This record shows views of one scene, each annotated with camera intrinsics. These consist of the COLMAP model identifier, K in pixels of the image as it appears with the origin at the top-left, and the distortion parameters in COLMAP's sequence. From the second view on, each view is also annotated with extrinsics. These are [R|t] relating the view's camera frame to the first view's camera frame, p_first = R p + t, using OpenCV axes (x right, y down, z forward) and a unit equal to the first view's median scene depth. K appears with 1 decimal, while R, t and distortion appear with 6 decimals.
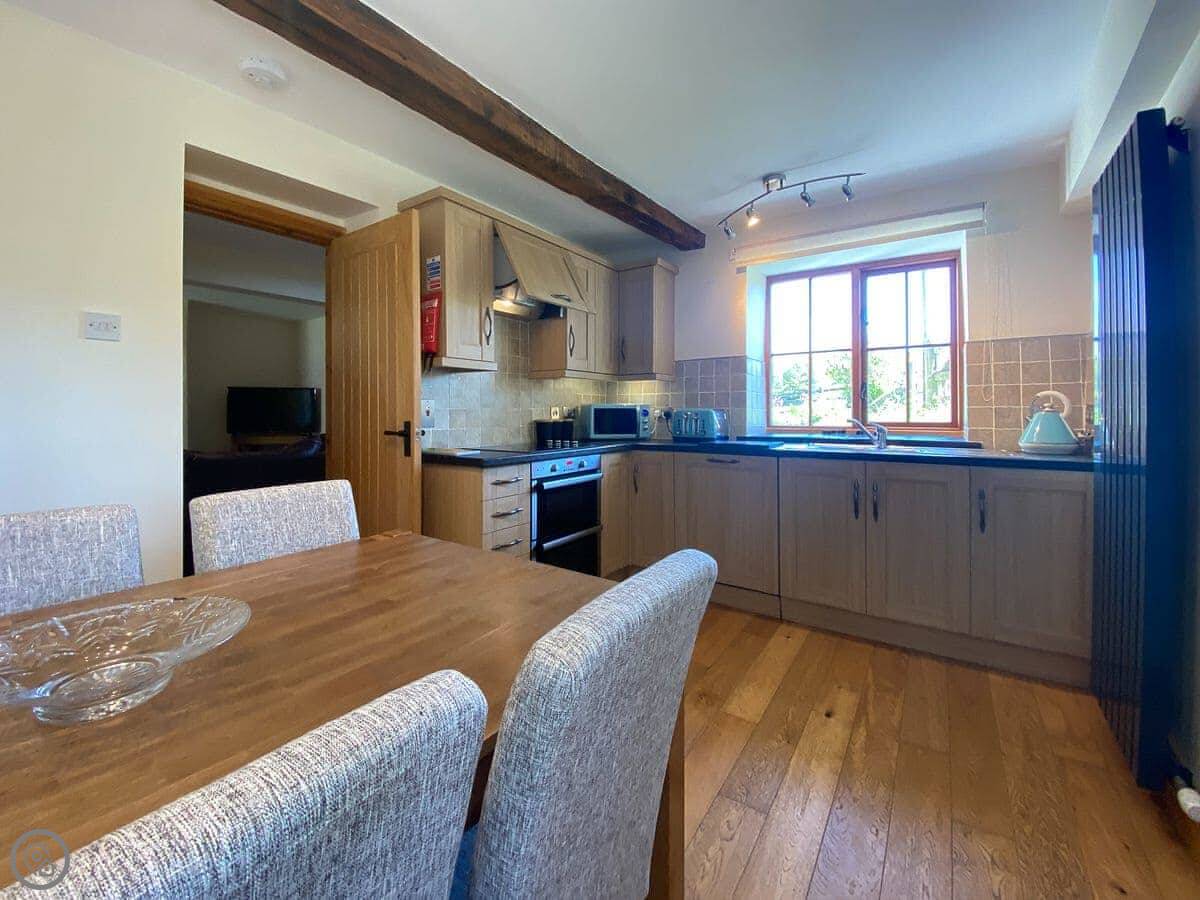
lens RADIAL K [[489.6, 0, 575.0], [0, 489.6, 410.5], [0, 0, 1]] dist [0.015351, -0.015147]
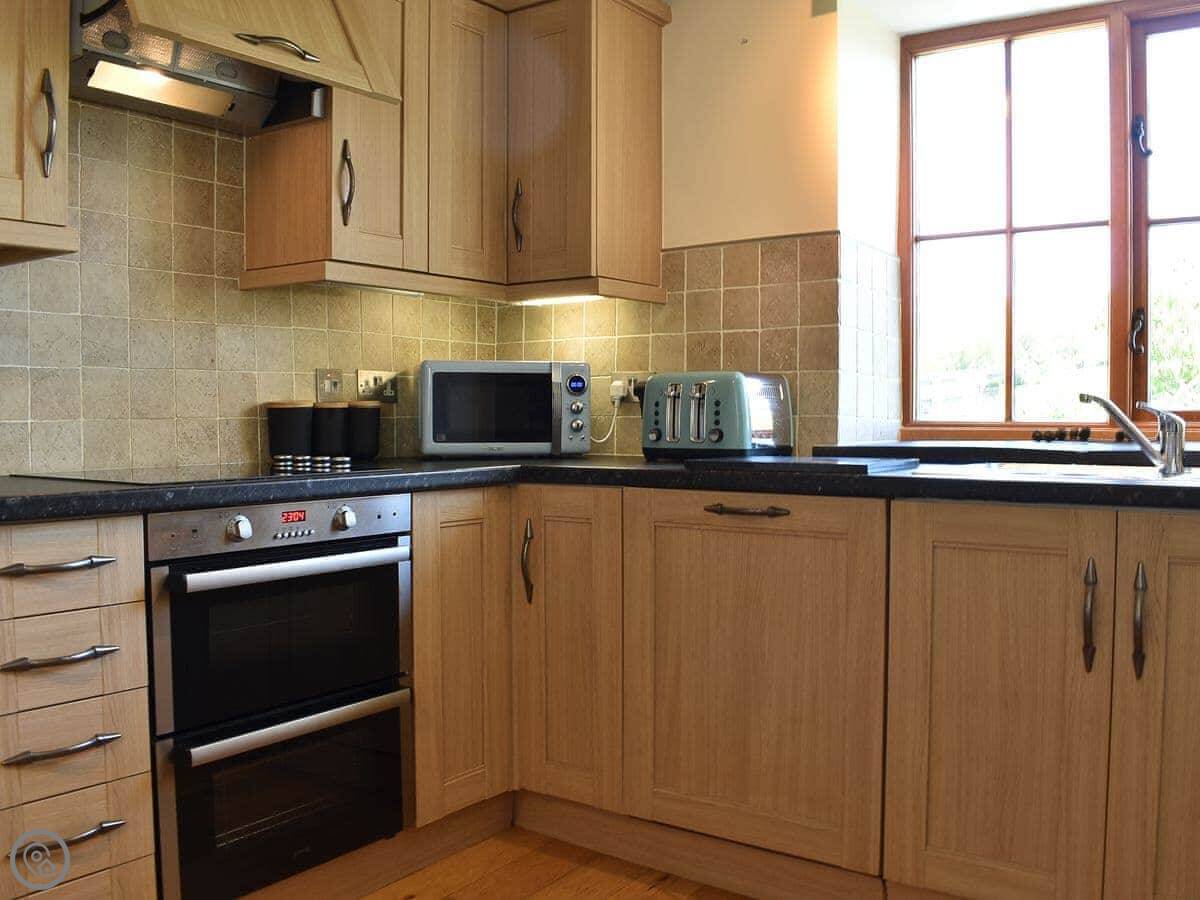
lens RADIAL K [[1058.8, 0, 585.7], [0, 1058.8, 452.6], [0, 0, 1]] dist [-0.105482, 0.021099]
pose [[0.999987, -0.000567, 0.004994, 0.159362], [0.000366, 0.999197, 0.040076, 0.025857], [-0.005013, -0.040073, 0.999184, 0.205834]]
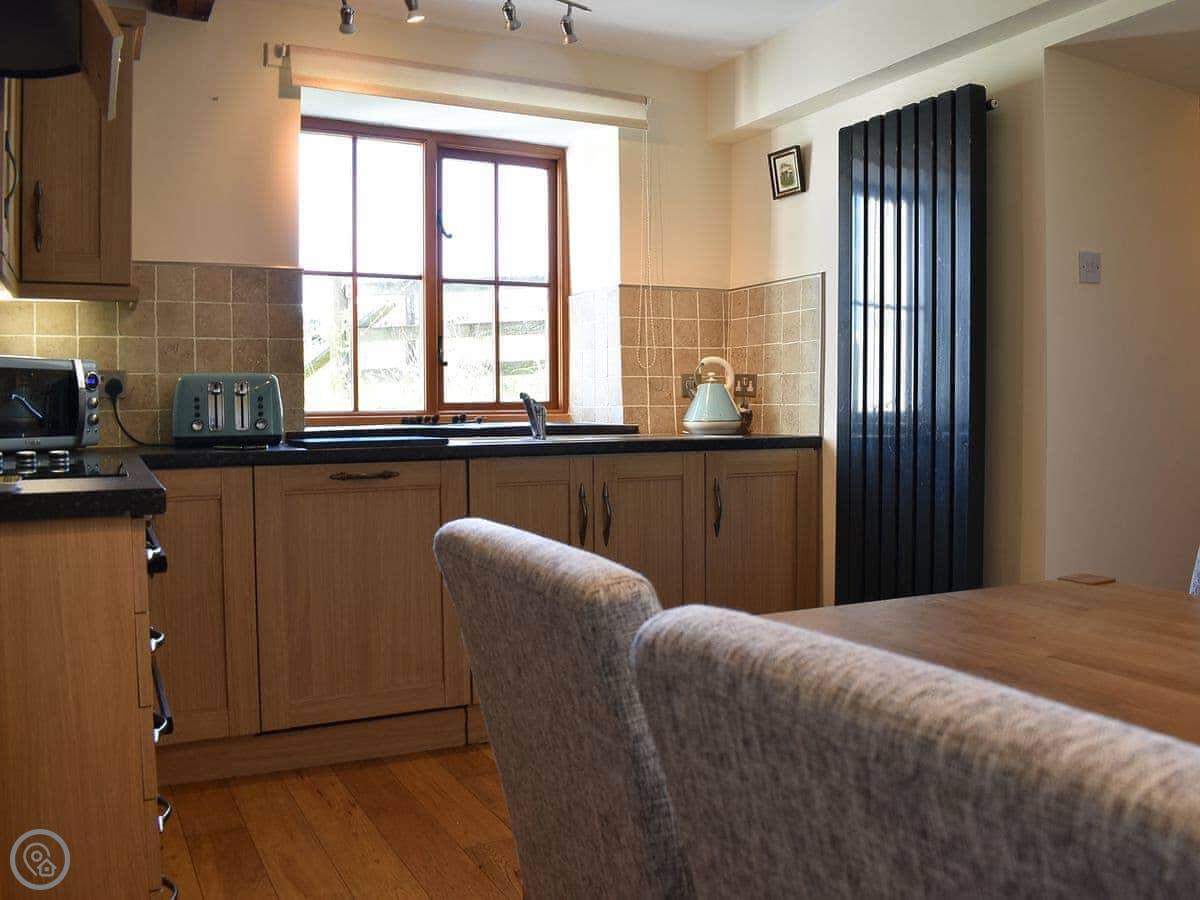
lens RADIAL K [[1058.8, 0, 585.7], [0, 1058.8, 452.6], [0, 0, 1]] dist [-0.105482, 0.021099]
pose [[0.468718, -0.042442, 0.882328, -0.482692], [0.002111, 0.998896, 0.046928, 0.025674], [-0.883345, -0.020133, 0.468290, 0.266592]]
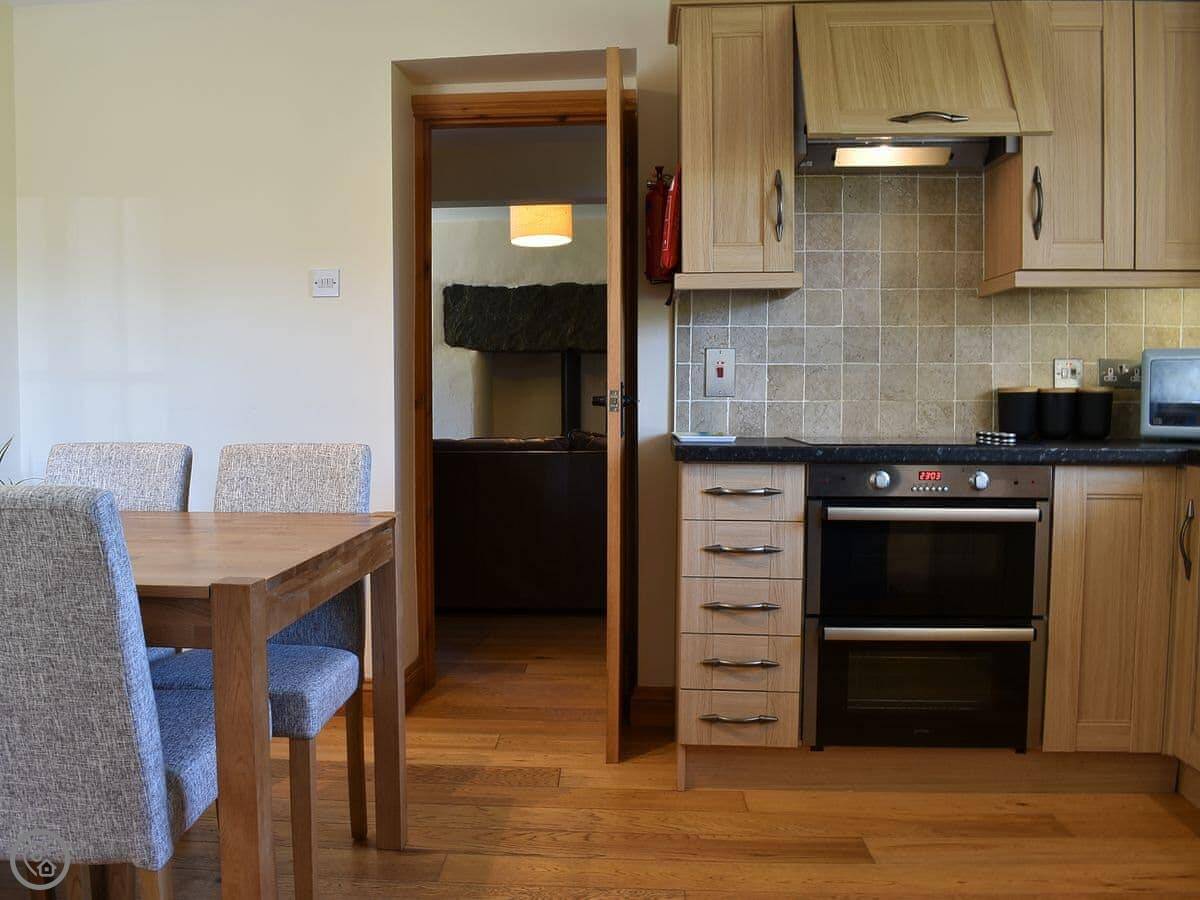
lens RADIAL K [[1058.8, 0, 585.7], [0, 1058.8, 452.6], [0, 0, 1]] dist [-0.105482, 0.021099]
pose [[0.520984, 0.047677, -0.852234, 0.546946], [0.002666, 0.998343, 0.057481, 0.022813], [0.853562, -0.032219, 0.519994, 0.172041]]
